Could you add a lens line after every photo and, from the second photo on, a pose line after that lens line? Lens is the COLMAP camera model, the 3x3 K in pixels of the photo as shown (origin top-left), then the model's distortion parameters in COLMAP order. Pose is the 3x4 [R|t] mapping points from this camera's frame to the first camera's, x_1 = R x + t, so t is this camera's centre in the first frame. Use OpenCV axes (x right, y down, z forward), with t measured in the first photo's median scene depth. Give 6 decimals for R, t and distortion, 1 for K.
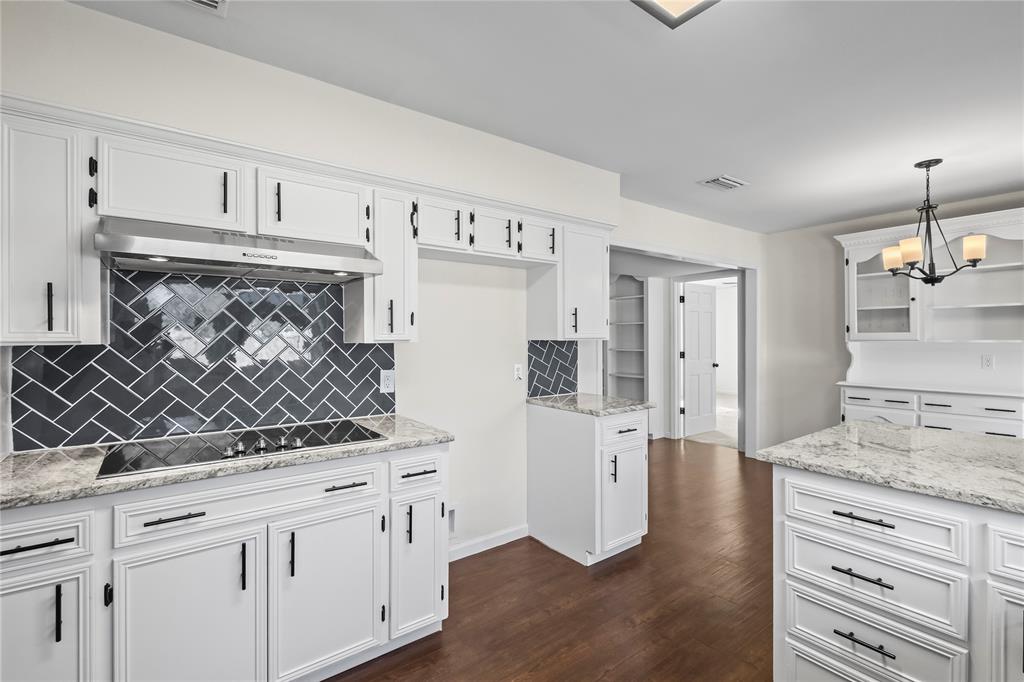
lens RADIAL K [[469.6, 0, 511.6], [0, 469.6, 338.3], [0, 0, 1]] dist [0.008193, -0.000858]
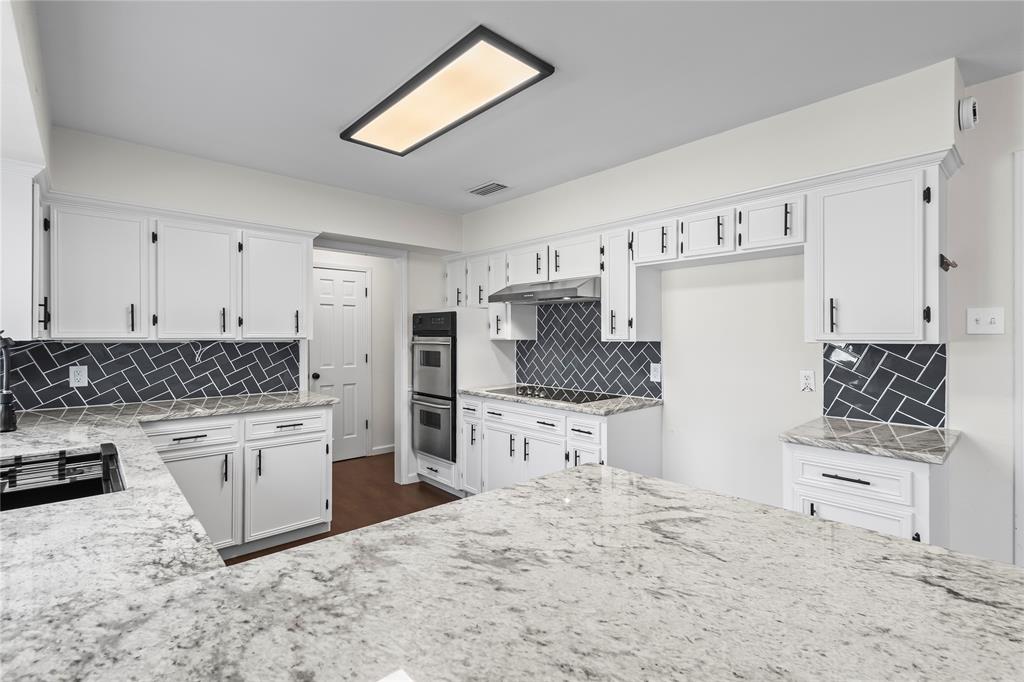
lens RADIAL K [[473.3, 0, 513.3], [0, 473.3, 334.8], [0, 0, 1]] dist [0.009903, -0.001374]
pose [[0.090289, 0.000253, -0.995916, 0.844006], [-0.003330, 0.999994, -0.000048, -0.006578], [0.995910, 0.003320, 0.090290, 0.450951]]
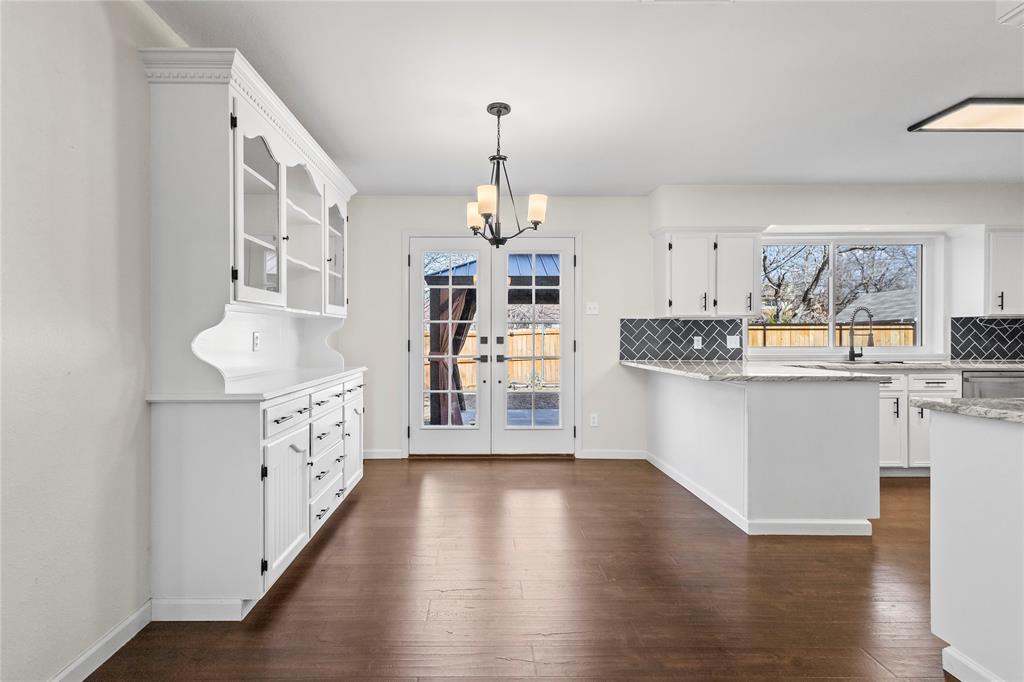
lens RADIAL K [[468.6, 0, 489.3], [0, 468.6, 340.8], [0, 0, 1]] dist [0.004408, 0.000153]
pose [[-0.799489, -0.001243, 0.600679, 0.390415], [0.004707, 0.999954, 0.008334, 0.059438], [-0.600662, 0.009491, -0.799447, 1.769951]]
